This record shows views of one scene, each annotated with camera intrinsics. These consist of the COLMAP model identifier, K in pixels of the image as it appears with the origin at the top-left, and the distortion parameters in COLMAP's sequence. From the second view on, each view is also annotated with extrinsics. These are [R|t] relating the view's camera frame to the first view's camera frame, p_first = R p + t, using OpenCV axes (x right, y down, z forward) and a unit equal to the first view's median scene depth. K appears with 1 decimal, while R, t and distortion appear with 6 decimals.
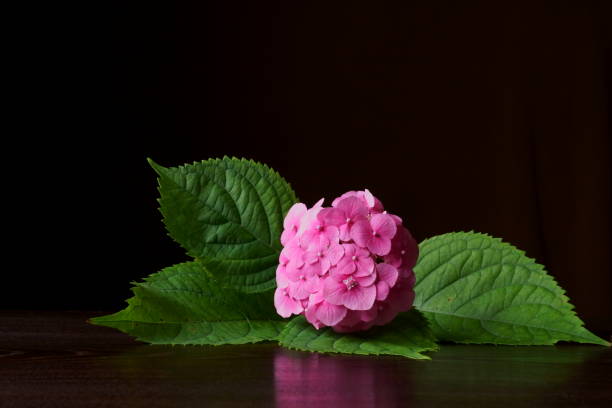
lens RADIAL K [[1048.9, 0, 304.9], [0, 1048.9, 231.9], [0, 0, 1]] dist [-0.021971, 0.135628]
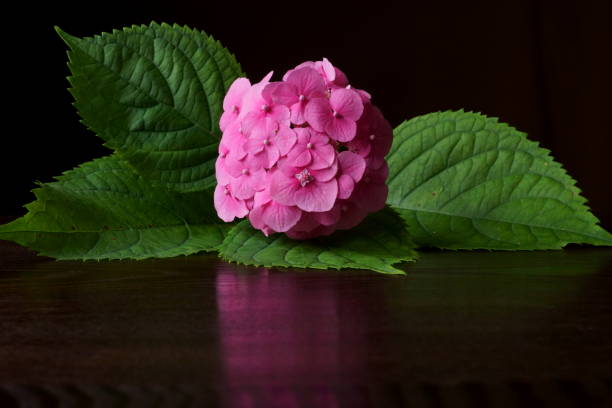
lens RADIAL K [[1048.9, 0, 304.9], [0, 1048.9, 231.9], [0, 0, 1]] dist [-0.021971, 0.135628]
pose [[0.999771, -0.021325, -0.001528, 0.039907], [0.021367, 0.994167, 0.105716, 0.005434], [-0.000735, -0.105725, 0.994395, 0.194005]]
